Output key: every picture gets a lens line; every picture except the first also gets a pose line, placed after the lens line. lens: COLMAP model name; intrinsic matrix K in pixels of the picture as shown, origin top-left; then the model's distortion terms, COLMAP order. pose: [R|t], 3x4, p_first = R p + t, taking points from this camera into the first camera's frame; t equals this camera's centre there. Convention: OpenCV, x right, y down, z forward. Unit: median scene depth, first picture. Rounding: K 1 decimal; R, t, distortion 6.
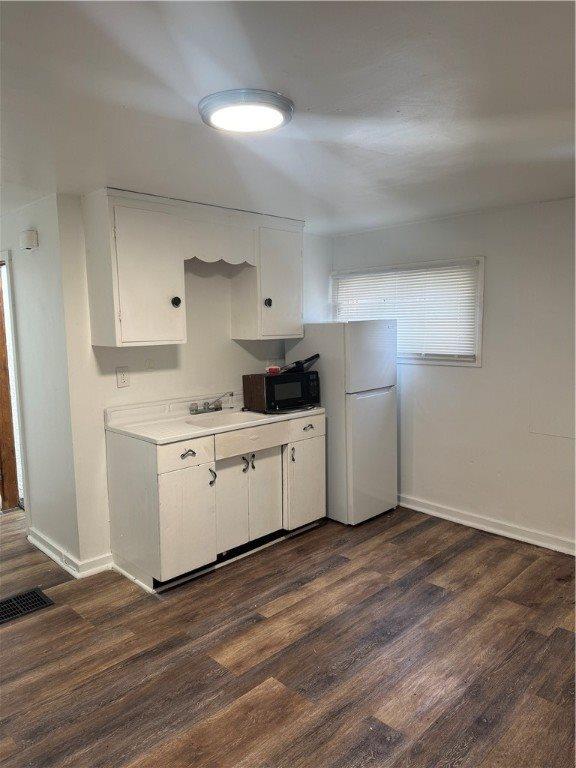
lens RADIAL K [[535.8, 0, 287.9], [0, 535.8, 383.8], [0, 0, 1]] dist [-0.002575, -0.001959]
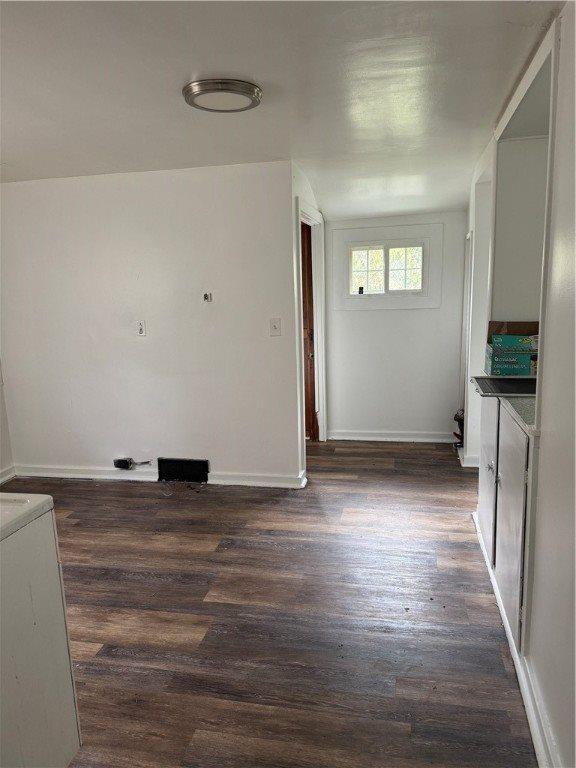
lens RADIAL K [[535.8, 0, 288.9], [0, 535.8, 383.3], [0, 0, 1]] dist [-0.002575, -0.001959]
pose [[-0.536084, -0.128569, 0.834317, -0.929180], [0.148364, 0.958600, 0.243051, -0.114236], [-0.831025, 0.254078, -0.494815, 1.211593]]
